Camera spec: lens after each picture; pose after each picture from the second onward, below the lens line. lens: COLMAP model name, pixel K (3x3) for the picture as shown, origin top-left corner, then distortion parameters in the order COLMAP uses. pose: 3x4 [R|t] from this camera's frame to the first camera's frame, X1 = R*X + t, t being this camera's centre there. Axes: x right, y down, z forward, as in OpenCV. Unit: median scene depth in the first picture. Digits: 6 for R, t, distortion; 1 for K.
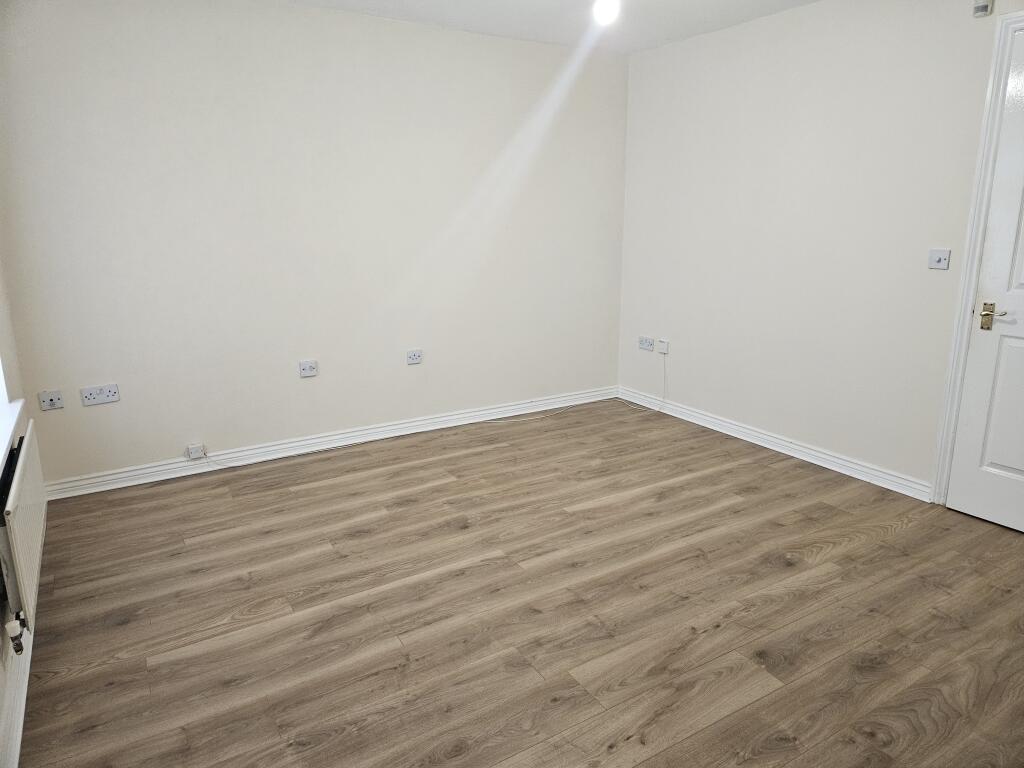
lens RADIAL K [[679.8, 0, 513.1], [0, 679.8, 377.6], [0, 0, 1]] dist [0.081103, -0.069973]
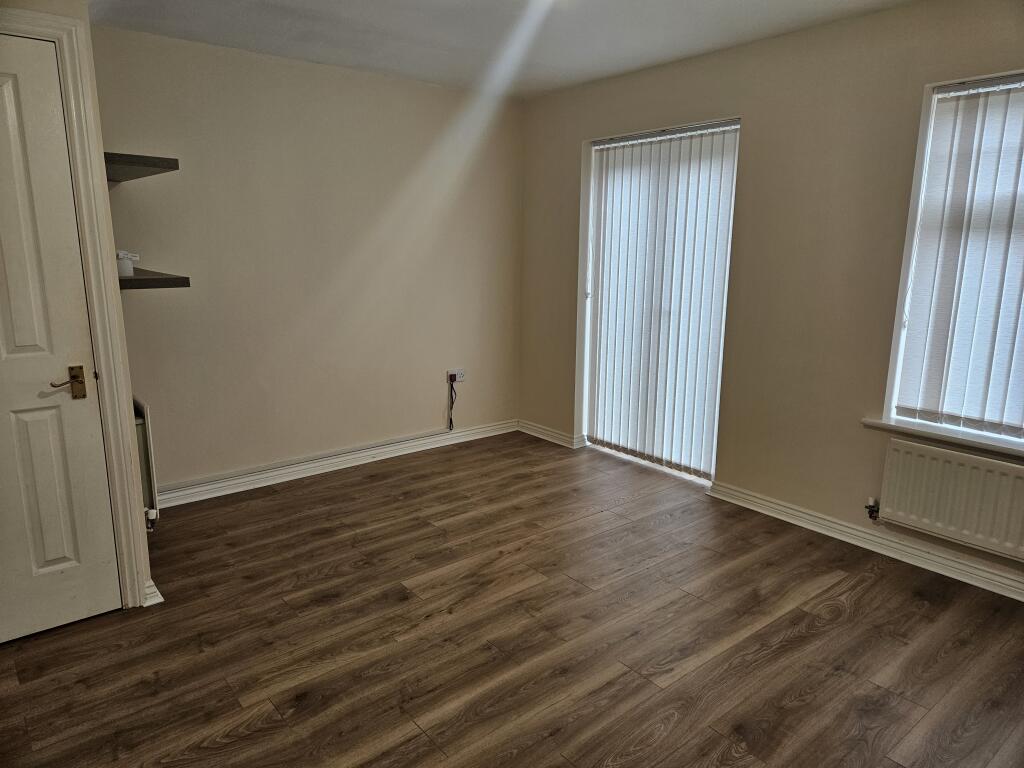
lens RADIAL K [[679.8, 0, 513.1], [0, 679.8, 377.6], [0, 0, 1]] dist [0.081103, -0.069973]
pose [[-0.990031, 0.023390, -0.138893, 0.294630], [-0.036492, 0.909847, 0.413336, -0.458684], [0.136039, 0.414284, -0.899923, 1.812279]]
